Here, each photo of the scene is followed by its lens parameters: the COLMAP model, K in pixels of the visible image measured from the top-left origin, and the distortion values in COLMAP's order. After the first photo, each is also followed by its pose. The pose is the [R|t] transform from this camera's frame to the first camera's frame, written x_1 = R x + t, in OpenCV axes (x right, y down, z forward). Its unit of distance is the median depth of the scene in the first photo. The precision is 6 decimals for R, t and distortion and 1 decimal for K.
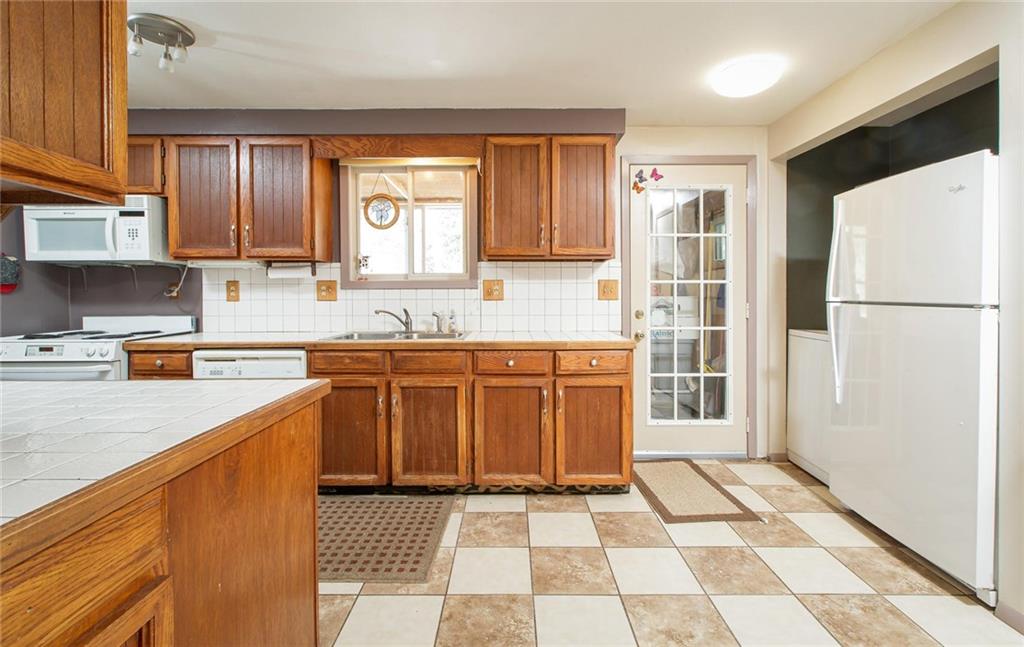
lens RADIAL K [[497.9, 0, 511.1], [0, 497.9, 295.0], [0, 0, 1]] dist [-0.001597, -0.000201]
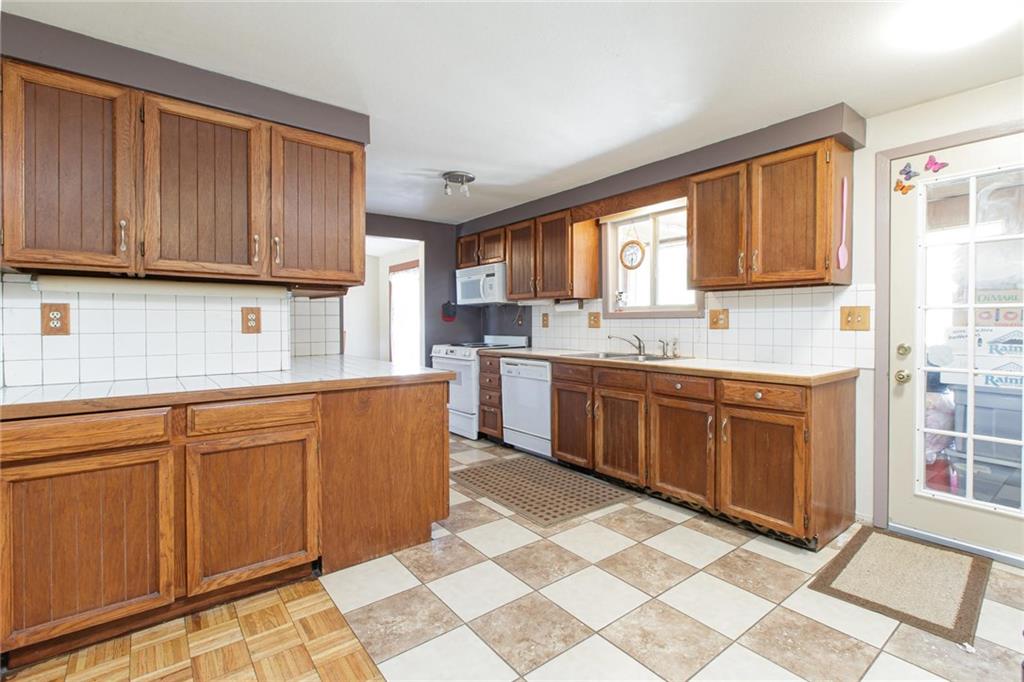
lens RADIAL K [[465.0, 0, 510.2], [0, 465.0, 325.2], [0, 0, 1]] dist [-0.000039, 0.000387]
pose [[0.615345, 0.005763, -0.788237, 0.548712], [-0.002092, 0.999982, 0.005678, -0.002443], [0.788255, -0.001844, 0.615346, 0.078448]]
